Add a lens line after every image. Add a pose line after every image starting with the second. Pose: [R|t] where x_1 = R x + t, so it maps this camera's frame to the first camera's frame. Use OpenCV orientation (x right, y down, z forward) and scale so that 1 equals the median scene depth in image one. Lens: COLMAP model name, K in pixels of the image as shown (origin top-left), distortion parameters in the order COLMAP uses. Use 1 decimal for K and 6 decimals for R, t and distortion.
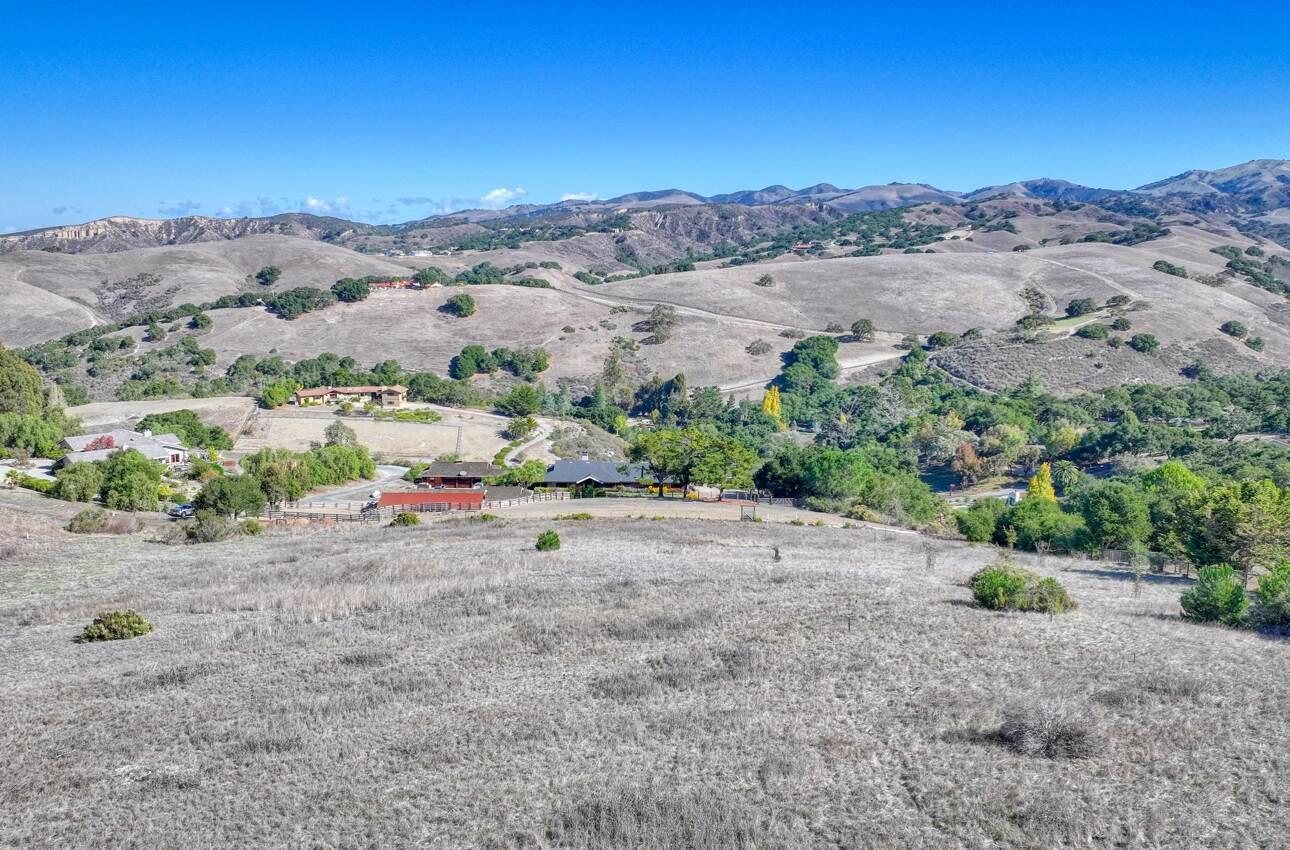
lens RADIAL K [[1068.2, 0, 646.6], [0, 1068.2, 423.8], [0, 0, 1]] dist [0.011262, -0.000799]
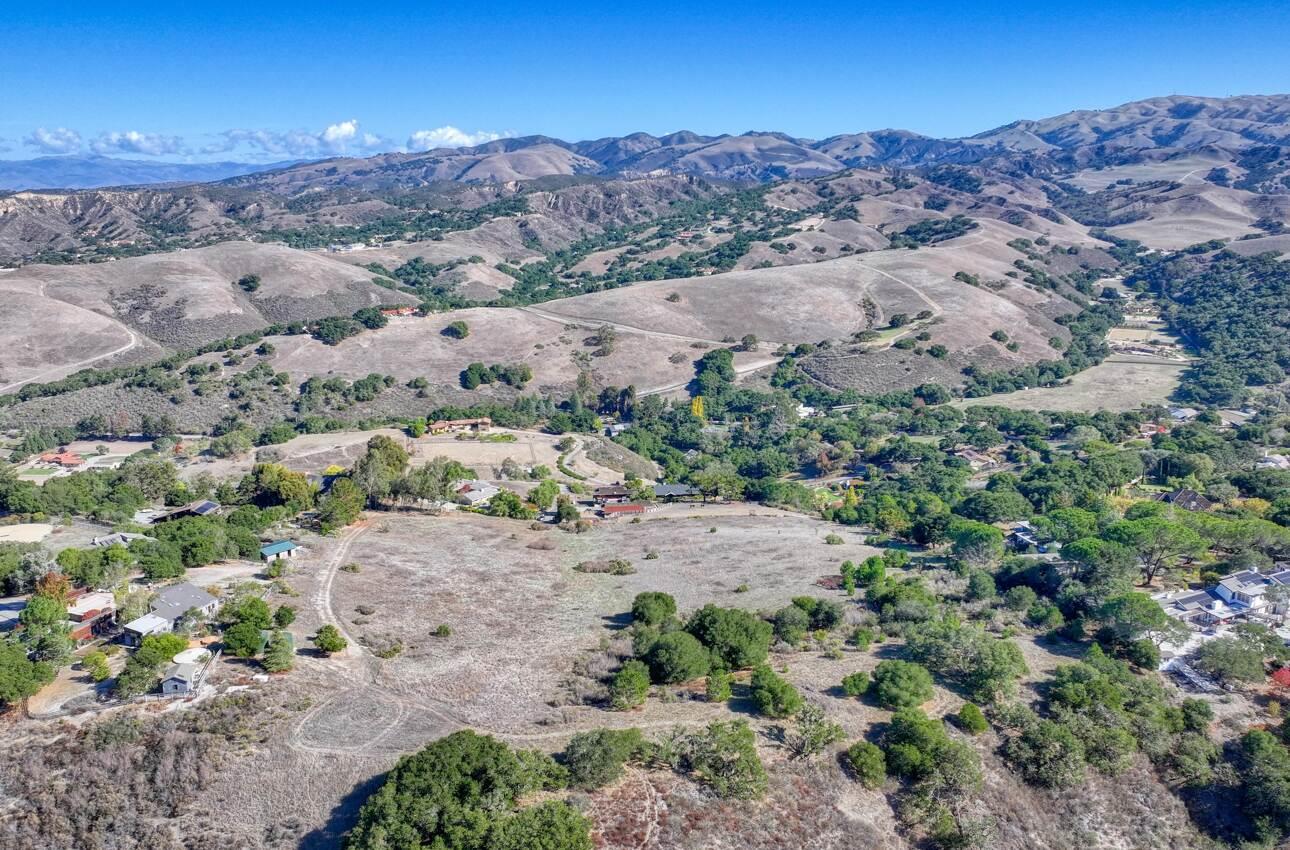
lens RADIAL K [[1068.2, 0, 647.5], [0, 1068.2, 427.8], [0, 0, 1]] dist [0.011262, -0.000799]
pose [[0.991241, -0.031469, 0.128259, -0.103614], [0.023057, 0.997516, 0.066555, -0.065172], [-0.130035, -0.063015, 0.989505, -0.343241]]
